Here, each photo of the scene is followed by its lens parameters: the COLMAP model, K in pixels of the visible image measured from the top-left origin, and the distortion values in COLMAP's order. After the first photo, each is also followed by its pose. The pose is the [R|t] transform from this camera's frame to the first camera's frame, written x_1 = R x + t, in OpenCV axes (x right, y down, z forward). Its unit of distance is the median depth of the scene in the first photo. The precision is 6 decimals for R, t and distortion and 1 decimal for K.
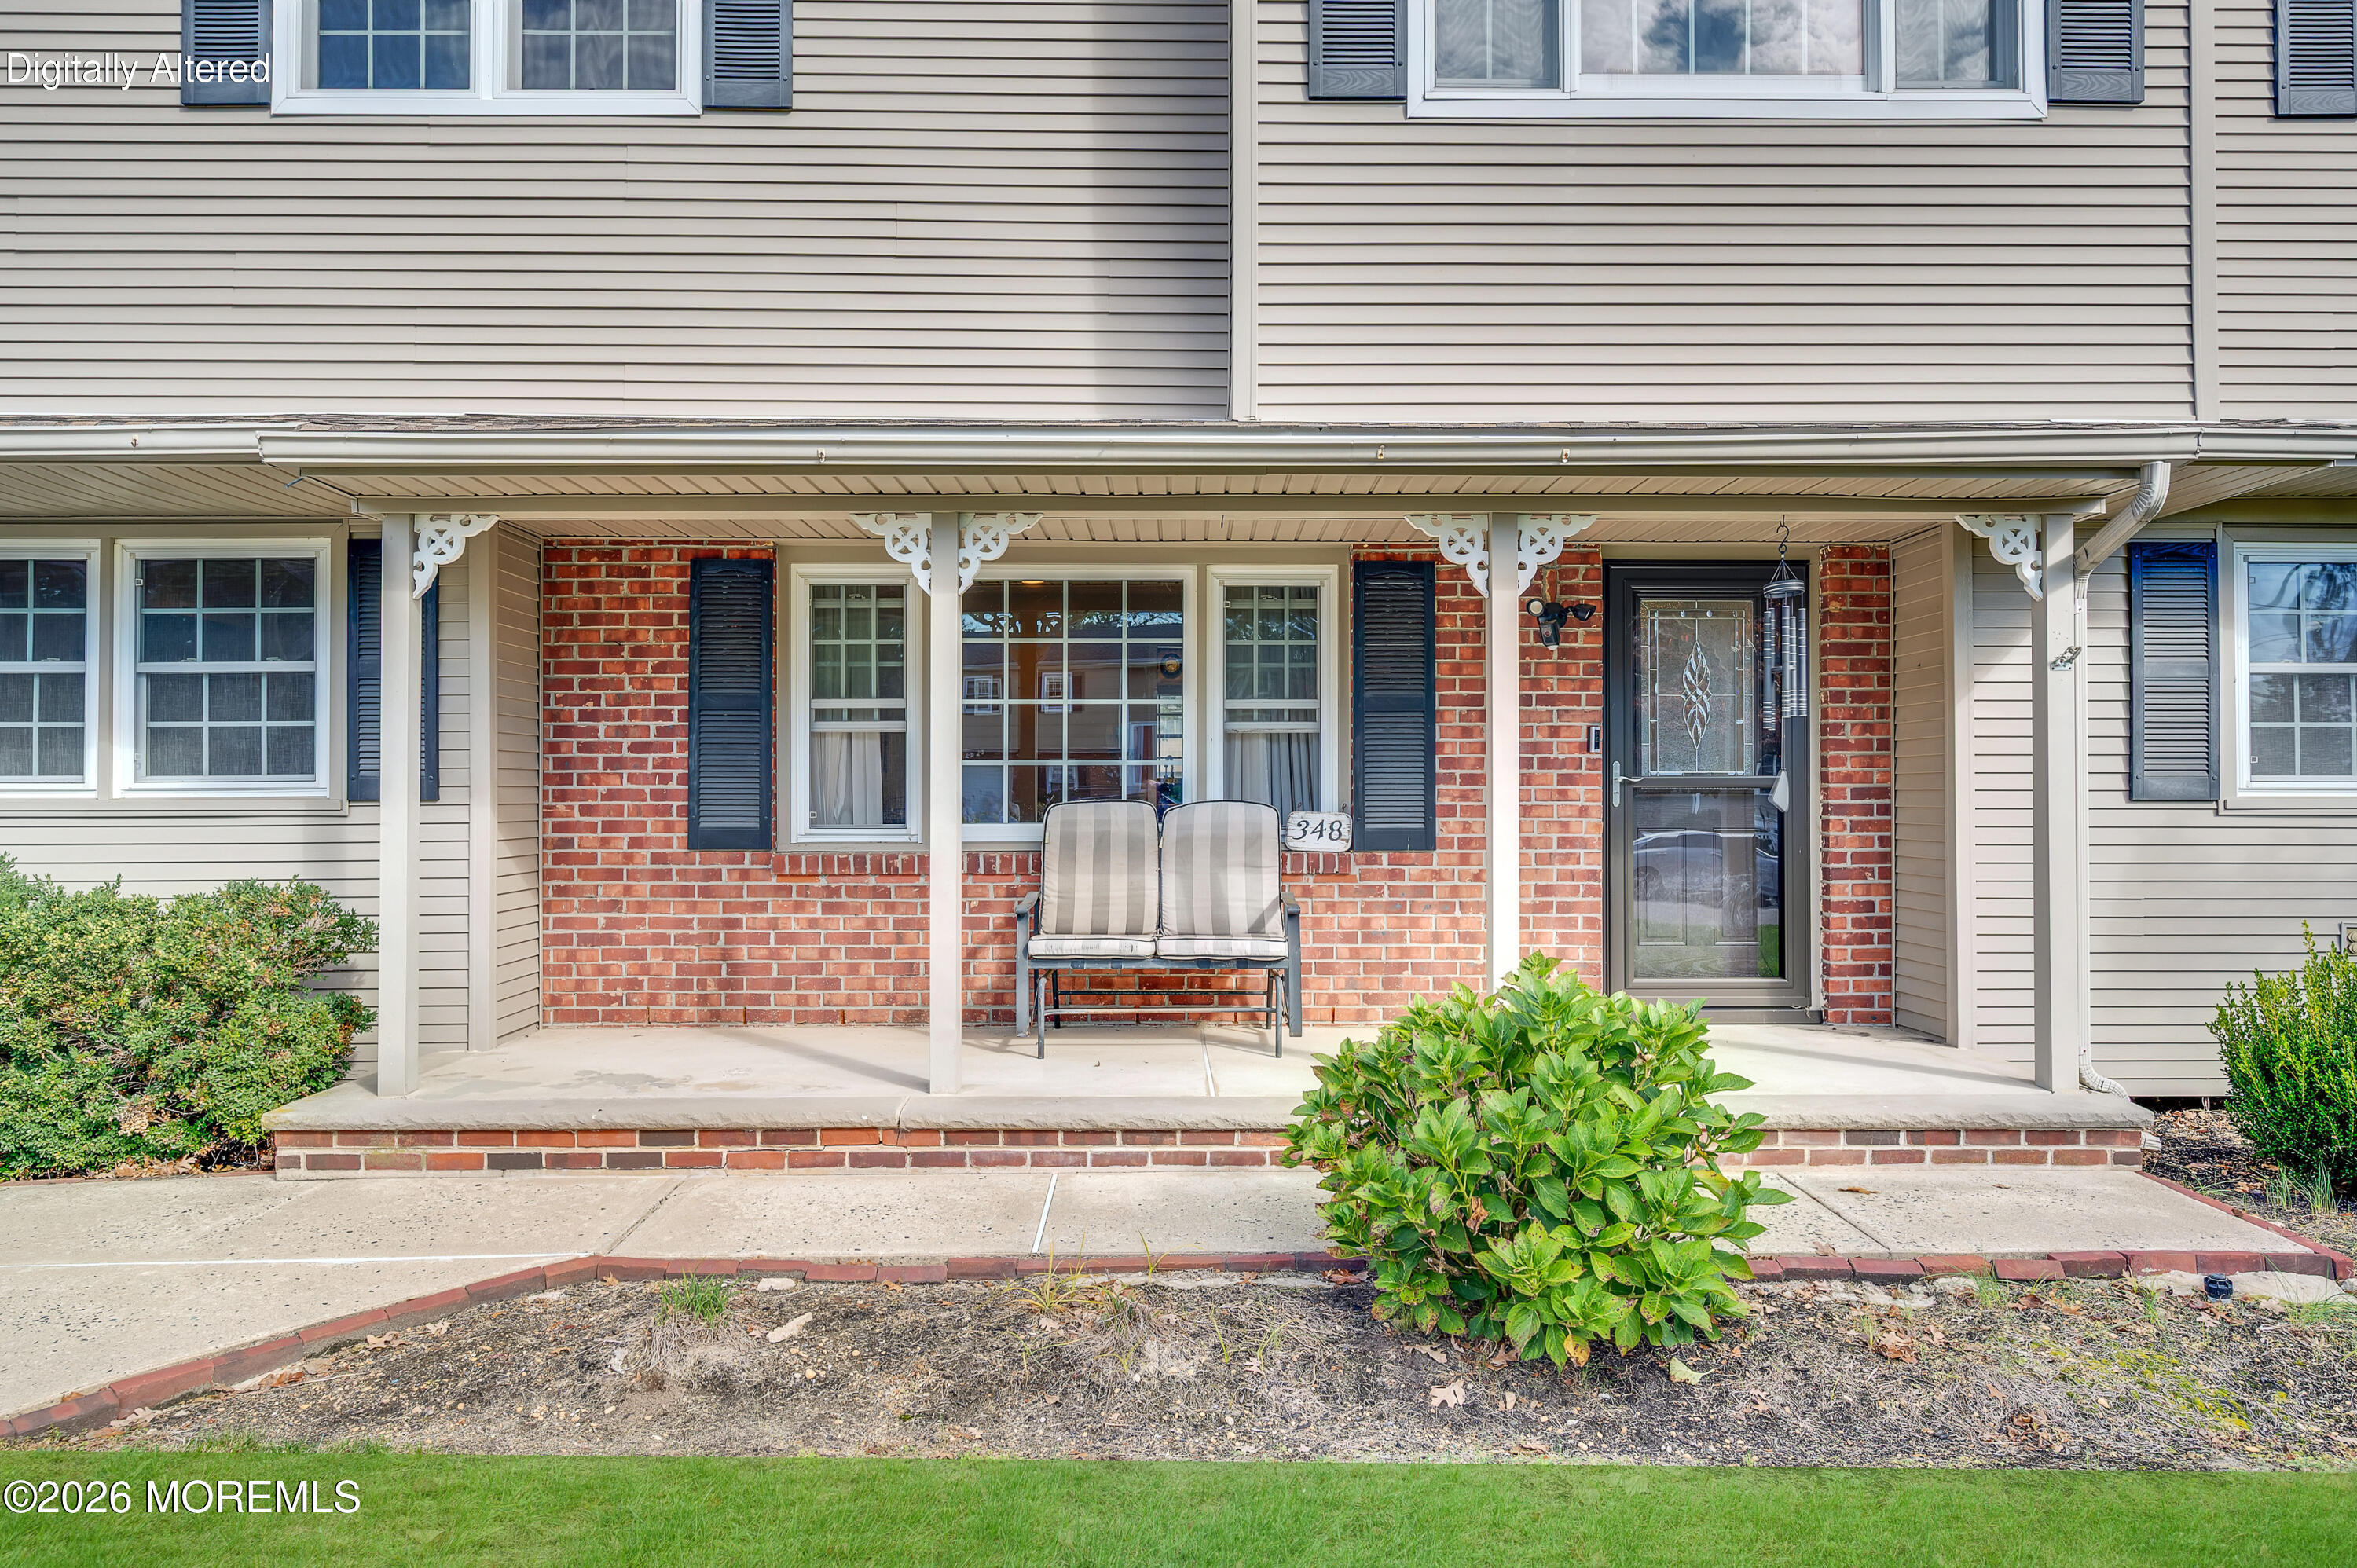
lens RADIAL K [[3761.1, 0, 1178.9], [0, 3761.1, 782.1], [0, 0, 1]] dist [0.007607, 0.000000]
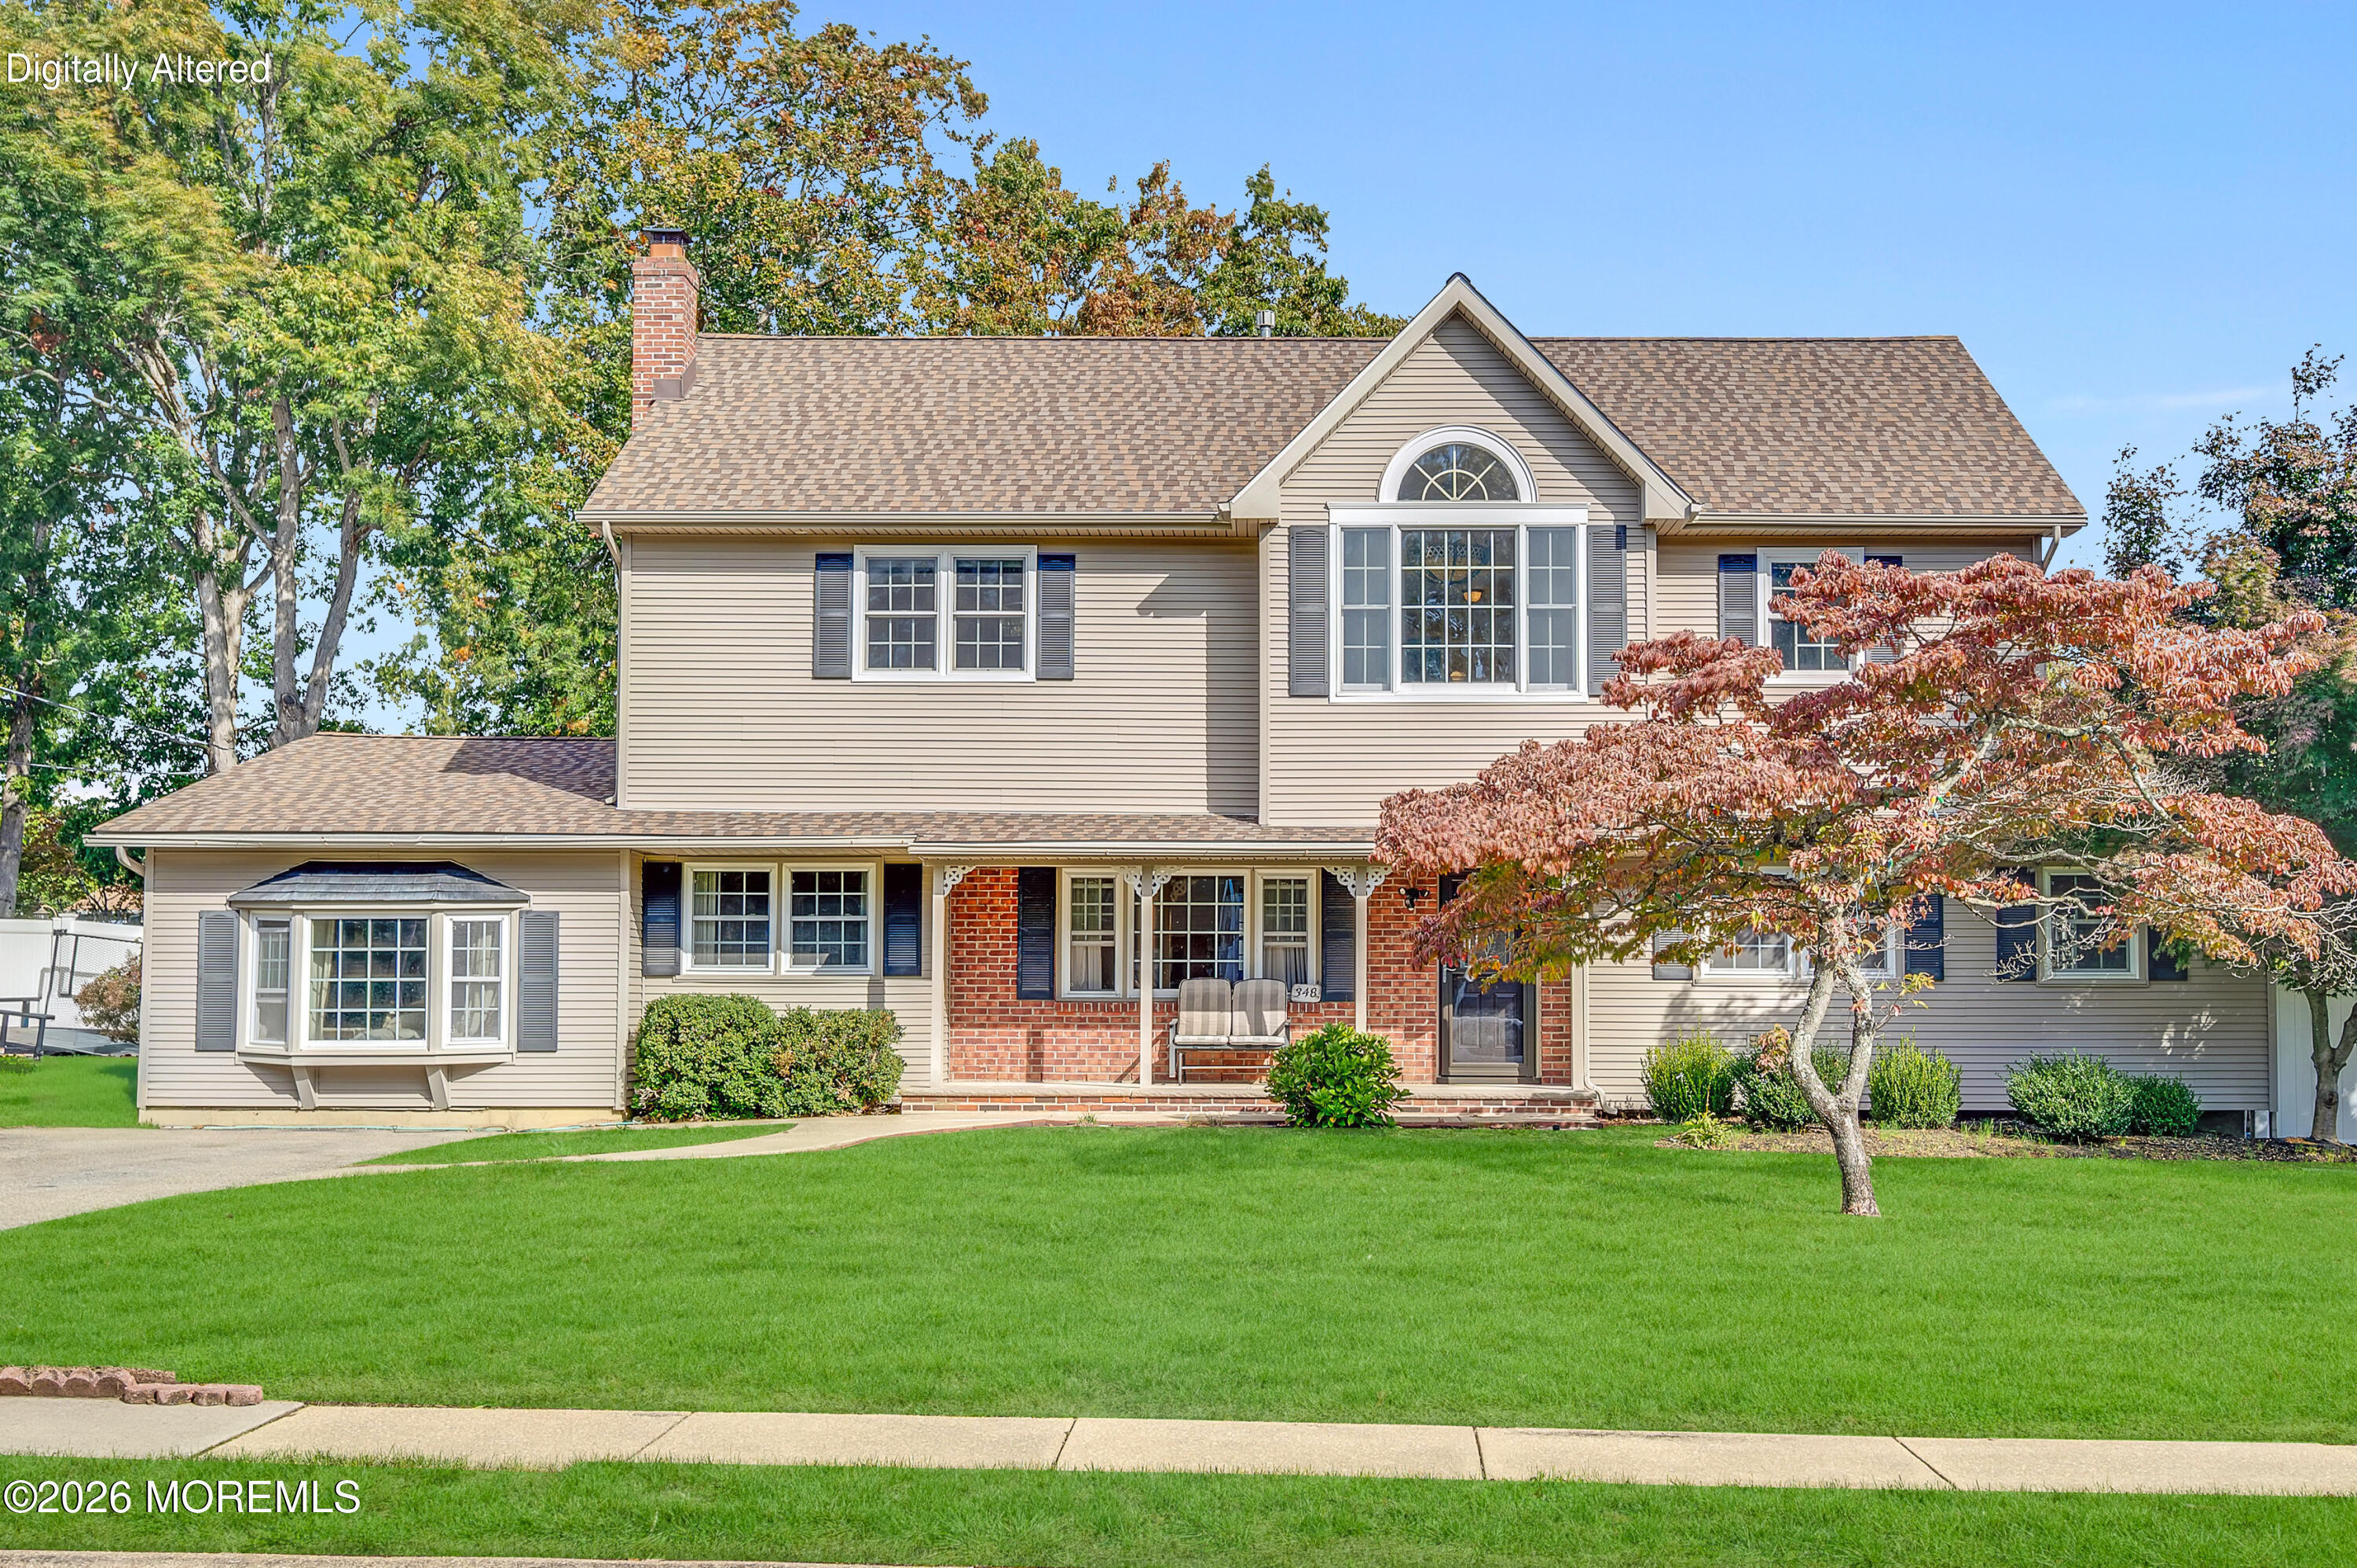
lens RADIAL K [[3761.1, 0, 1178.3], [0, 3761.1, 769.9], [0, 0, 1]] dist [0.007607, 0.000000]
pose [[0.999625, 0.003095, -0.027202, 0.022486], [-0.004577, 0.998497, -0.054612, 0.003371], [0.026992, 0.054716, 0.998137, -1.186536]]
